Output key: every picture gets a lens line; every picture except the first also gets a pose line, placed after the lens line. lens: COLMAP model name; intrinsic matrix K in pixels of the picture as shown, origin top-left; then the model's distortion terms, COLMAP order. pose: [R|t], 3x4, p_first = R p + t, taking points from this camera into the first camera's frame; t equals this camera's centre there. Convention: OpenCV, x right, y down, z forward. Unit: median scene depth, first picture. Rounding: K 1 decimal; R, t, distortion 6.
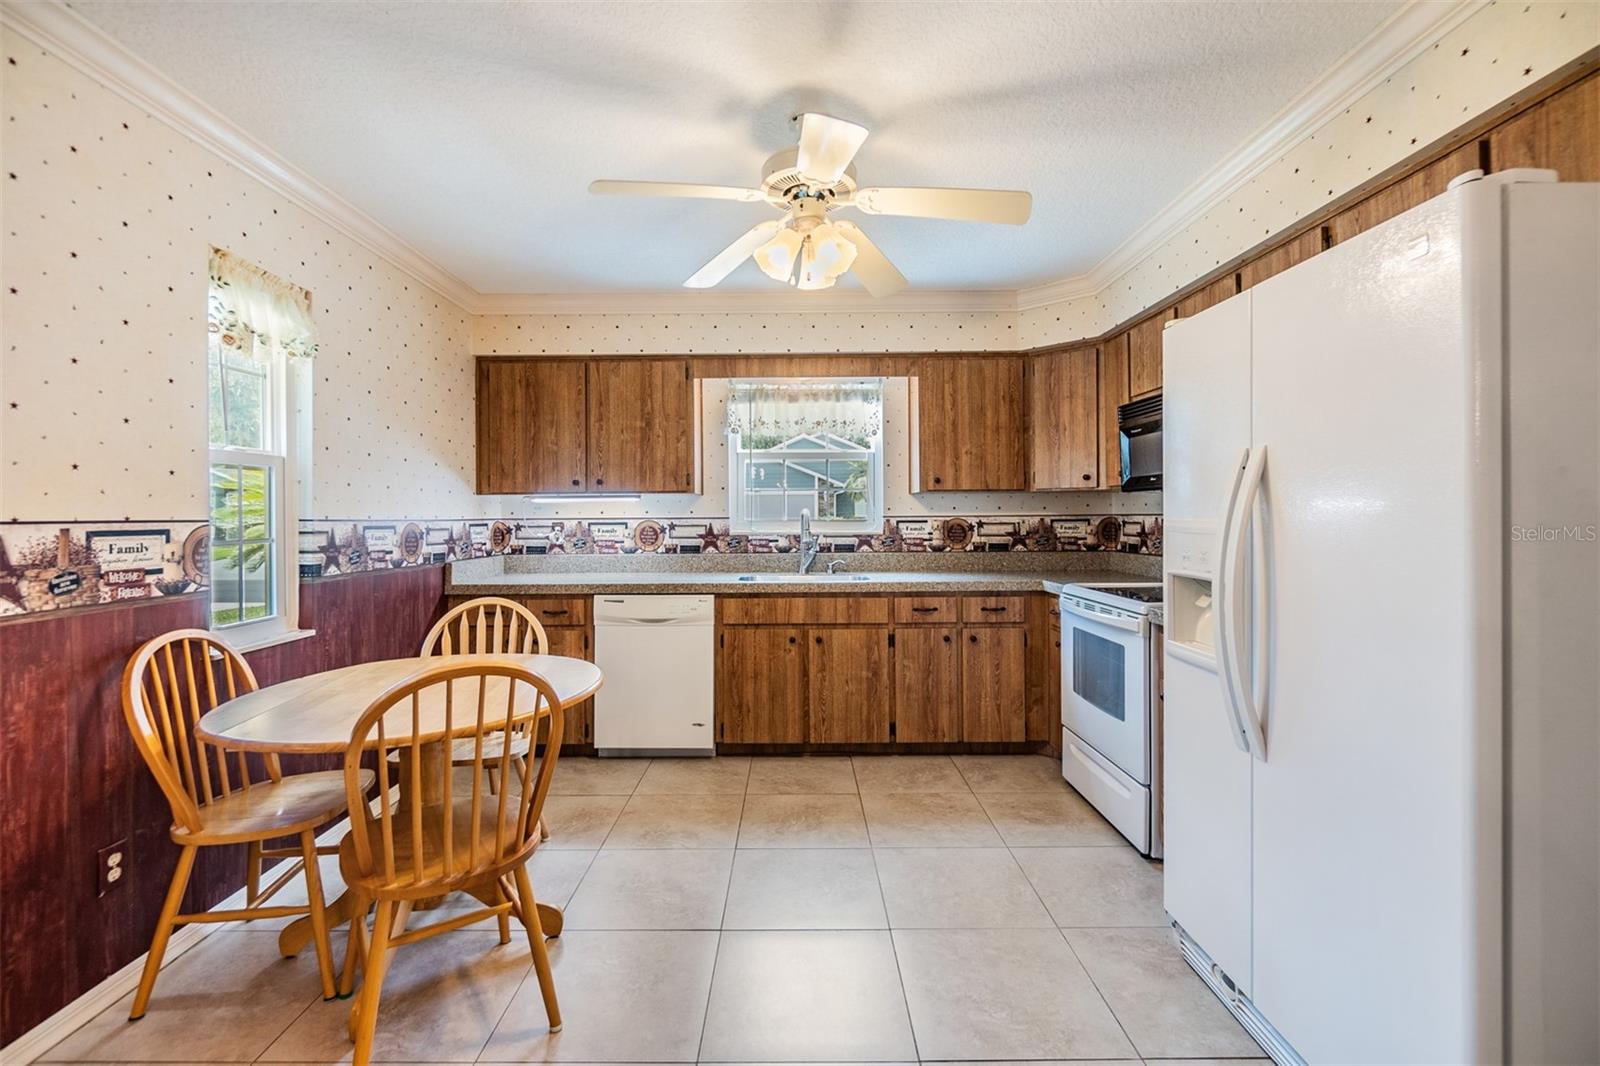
lens RADIAL K [[698.6, 0, 797.7], [0, 698.6, 511.5], [0, 0, 1]] dist [-0.000812, -0.000291]
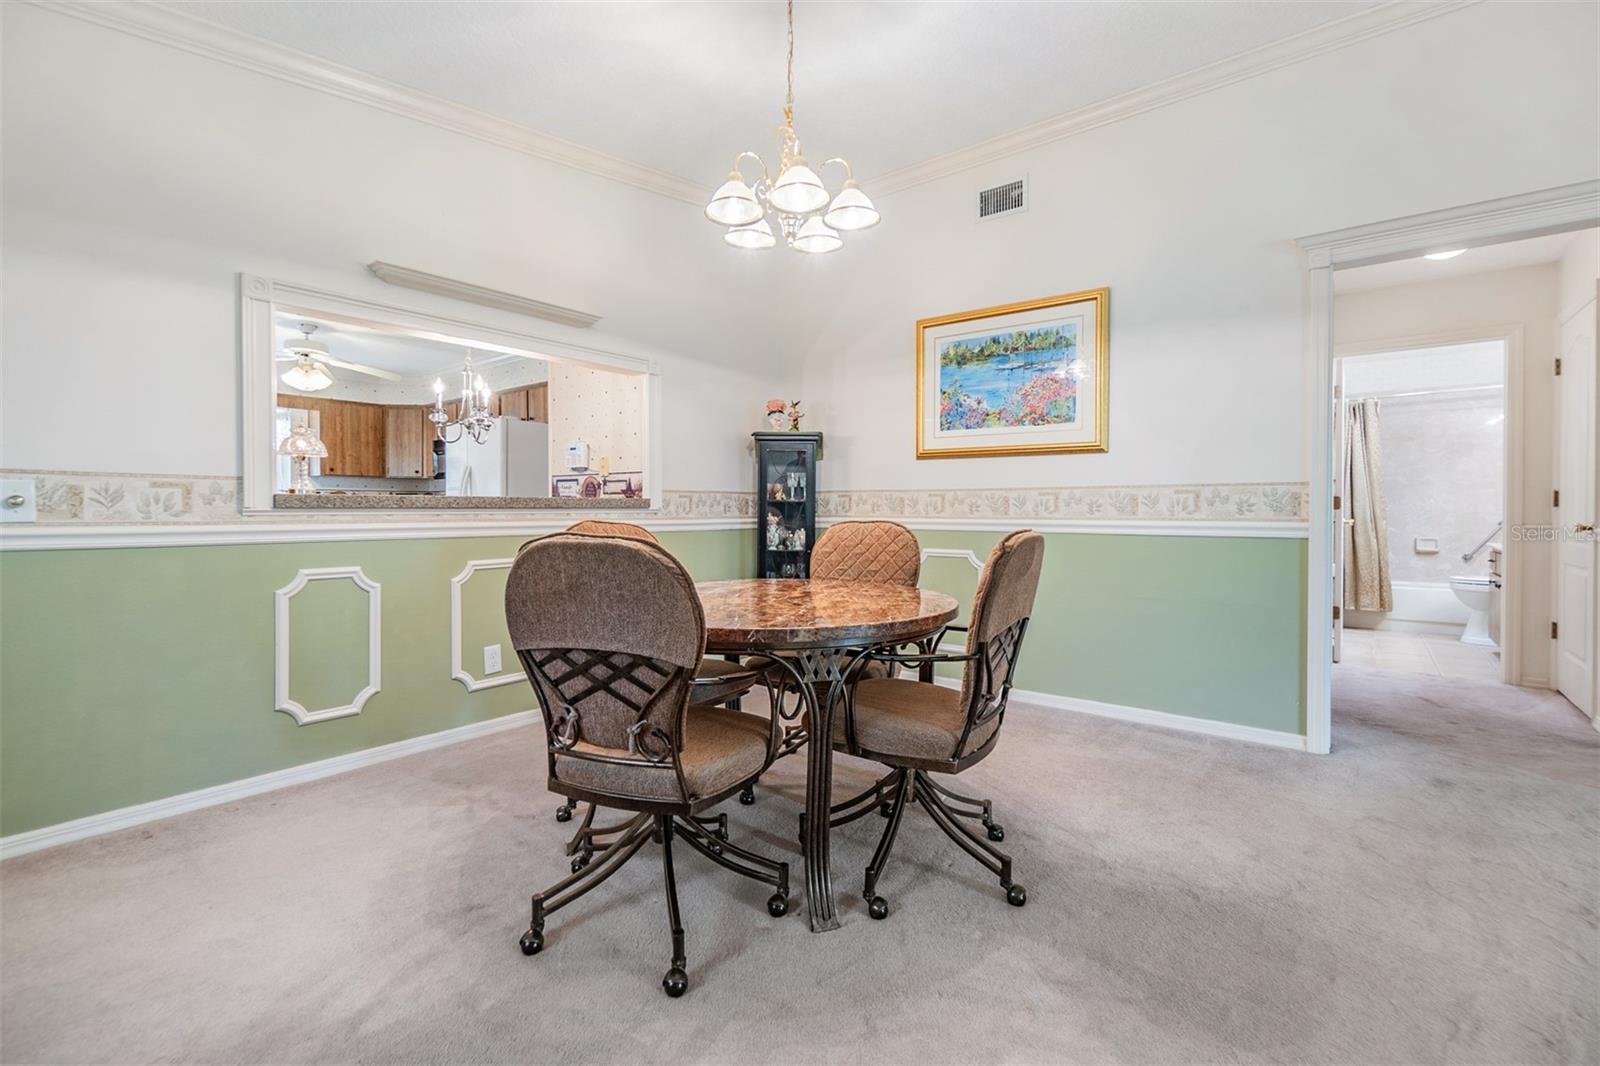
lens RADIAL K [[708.0, 0, 796.5], [0, 708.0, 513.3], [0, 0, 1]] dist [-0.002392, -0.000101]
pose [[0.617982, 0.000747, 0.786192, -0.502722], [-0.008407, 0.999949, 0.005659, 0.049657], [-0.786147, -0.010107, 0.617957, -1.100097]]
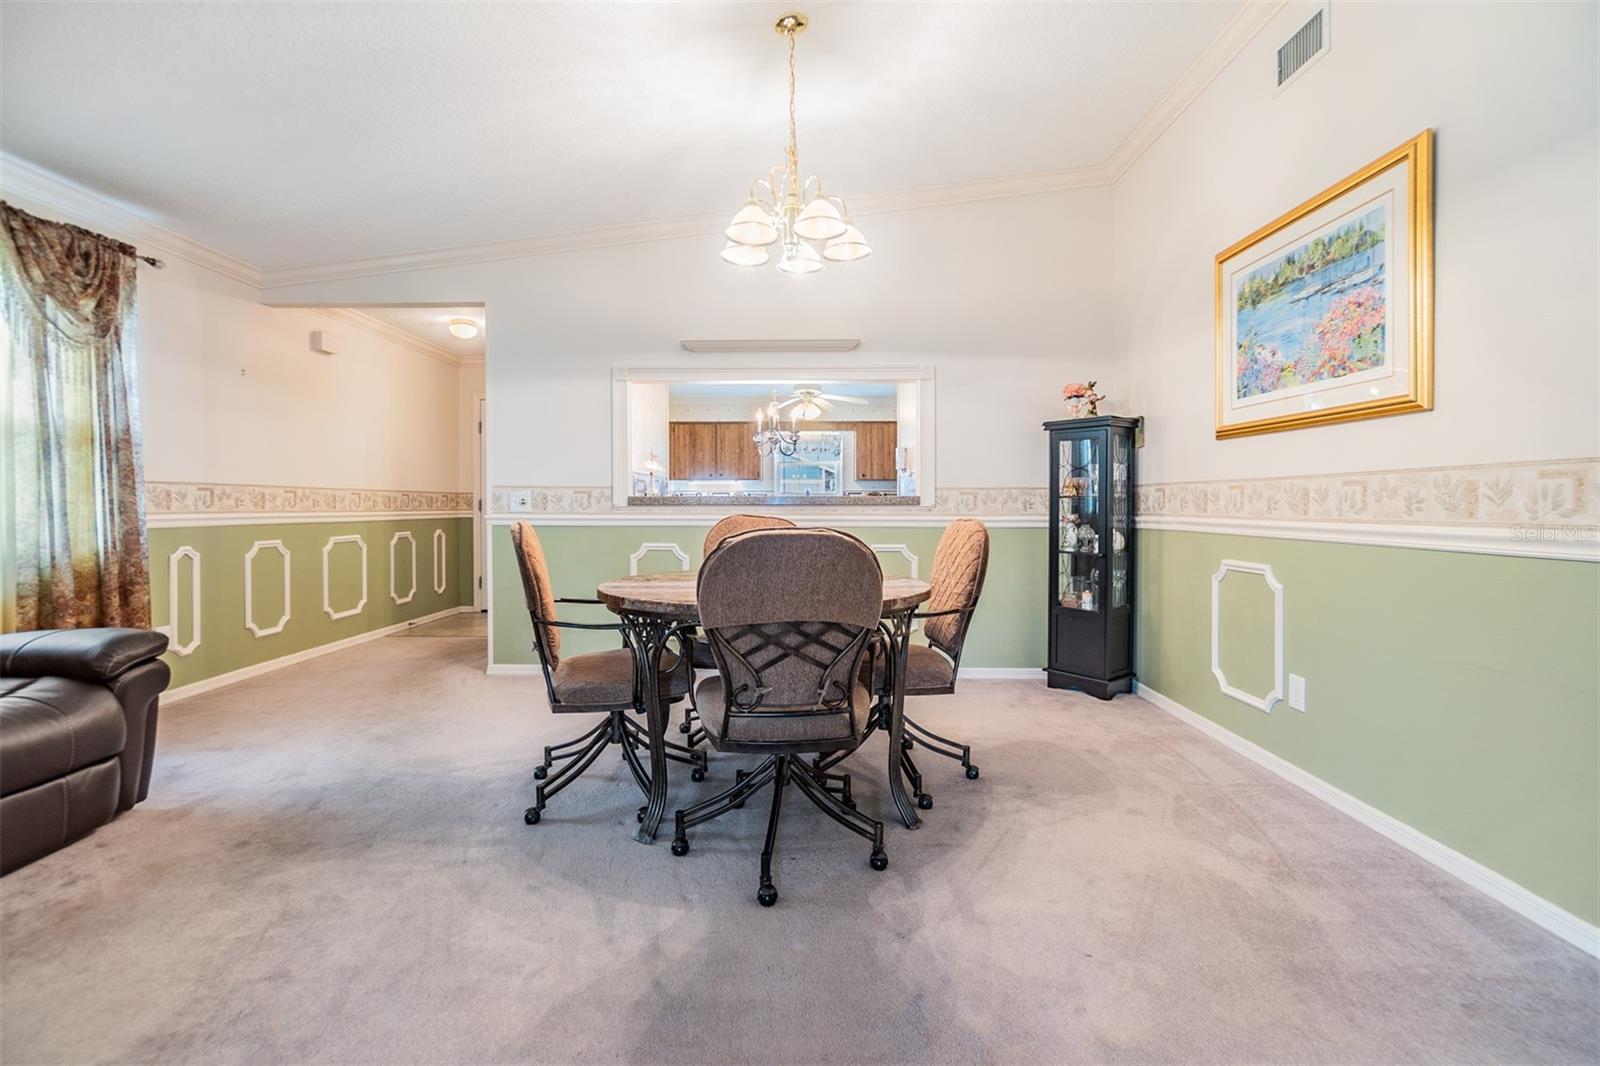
lens RADIAL K [[706.8, 0, 791.8], [0, 706.8, 509.7], [0, 0, 1]] dist [-0.000970, -0.000286]
pose [[0.999847, 0.006484, -0.016261, -0.003317], [-0.006278, 0.999900, 0.012651, 0.044516], [0.016341, -0.012547, 0.999788, -1.400599]]
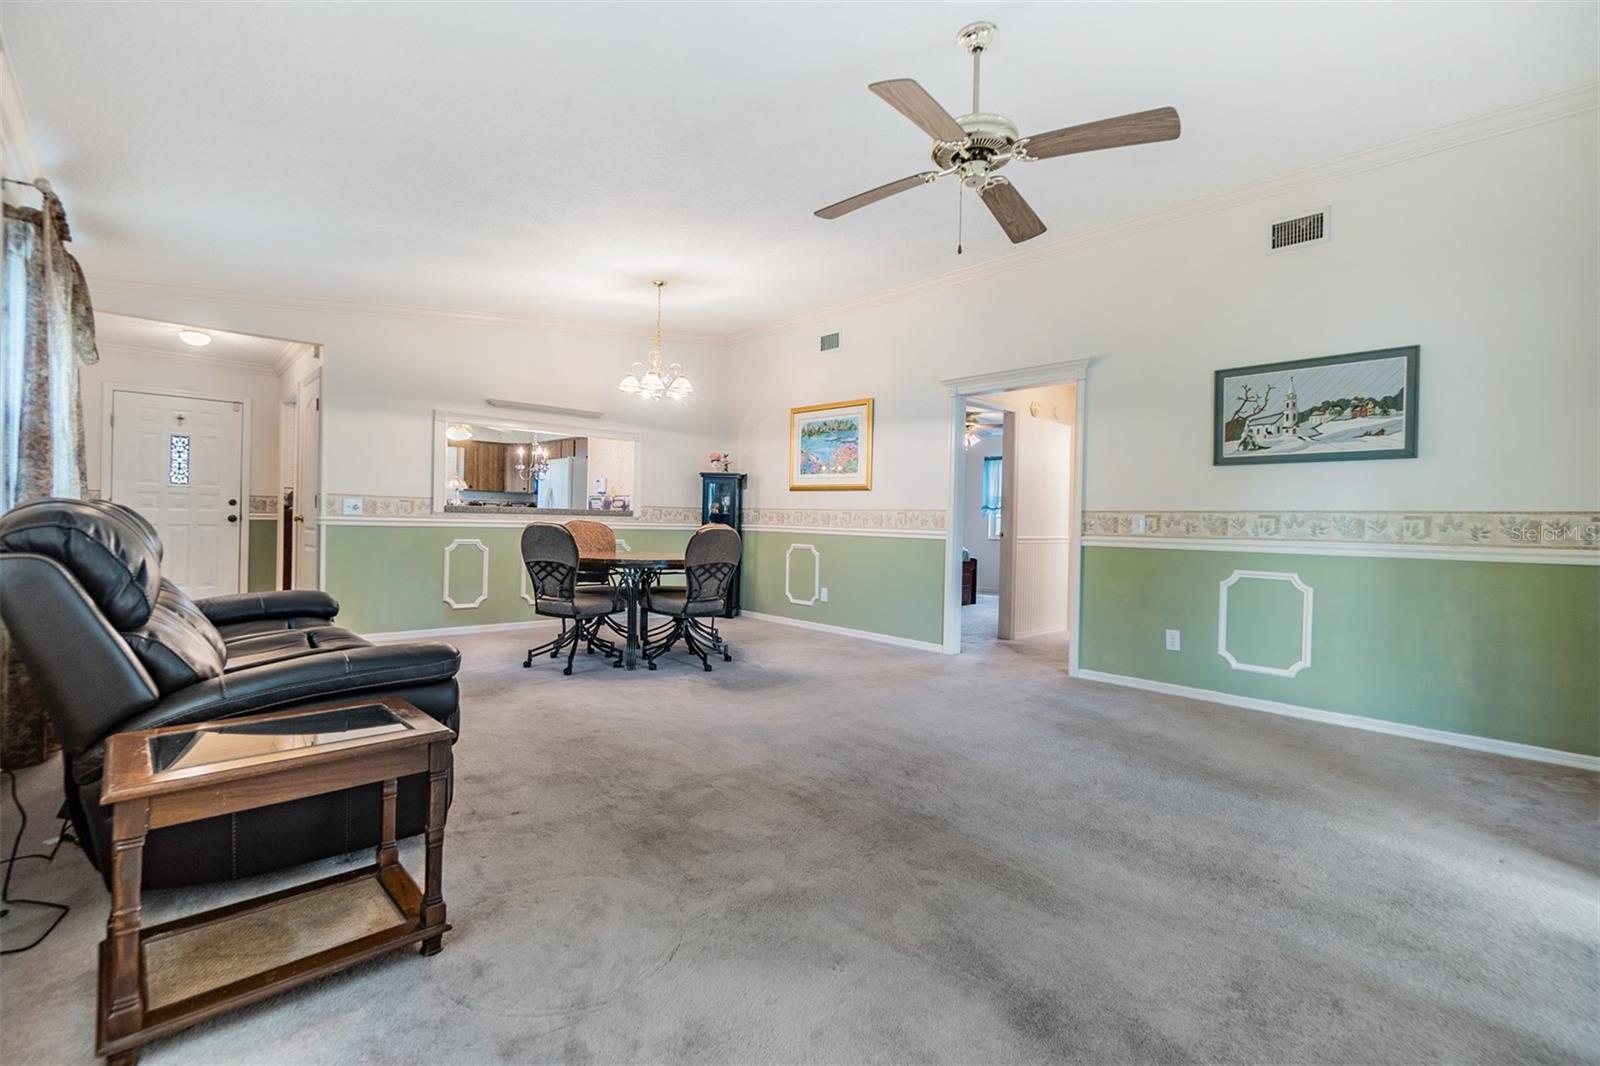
lens RADIAL K [[713.1, 0, 800.3], [0, 713.1, 521.7], [0, 0, 1]] dist [0.000596, -0.000013]
pose [[0.728106, 0.022540, 0.685094, -0.779243], [-0.032495, 0.999471, 0.001651, 0.047171], [-0.684694, -0.023464, 0.728453, -1.948500]]
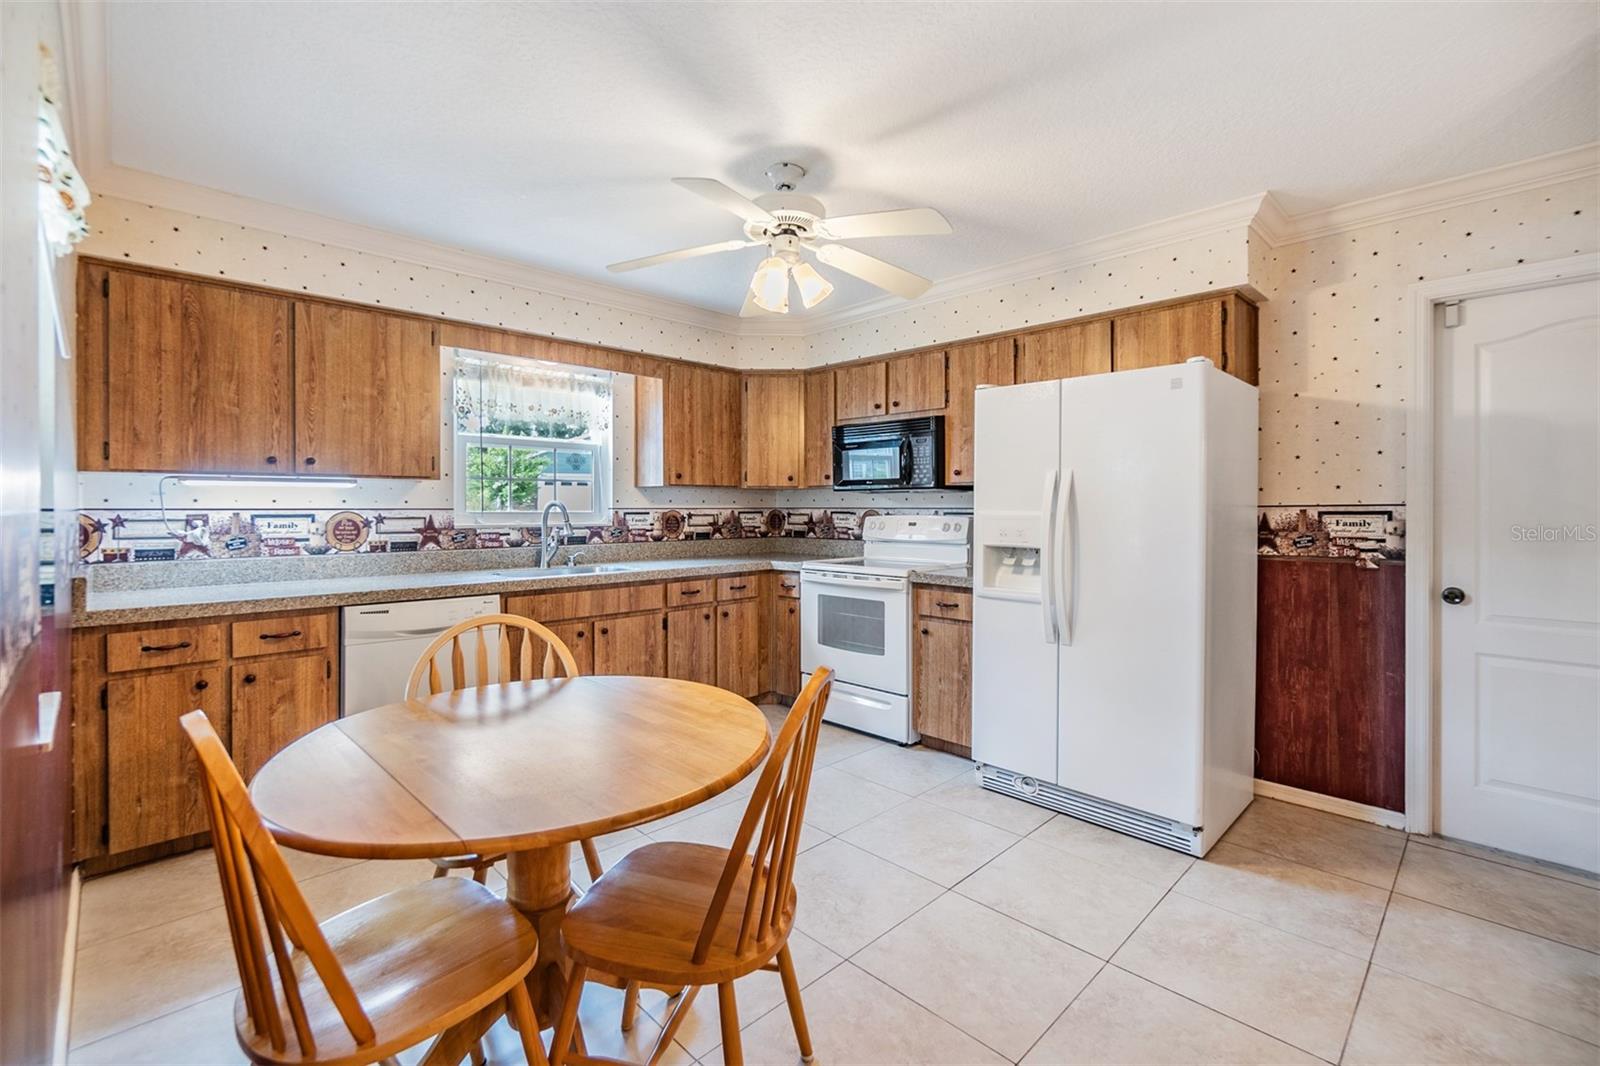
lens RADIAL K [[695.1, 0, 801.0], [0, 695.1, 509.7], [0, 0, 1]] dist [-0.012001, -0.000120]
pose [[0.709881, 0.004172, 0.704309, -0.433815], [-0.009924, 0.999942, 0.004079, 0.002471], [-0.704251, -0.009885, 0.709882, 0.086802]]
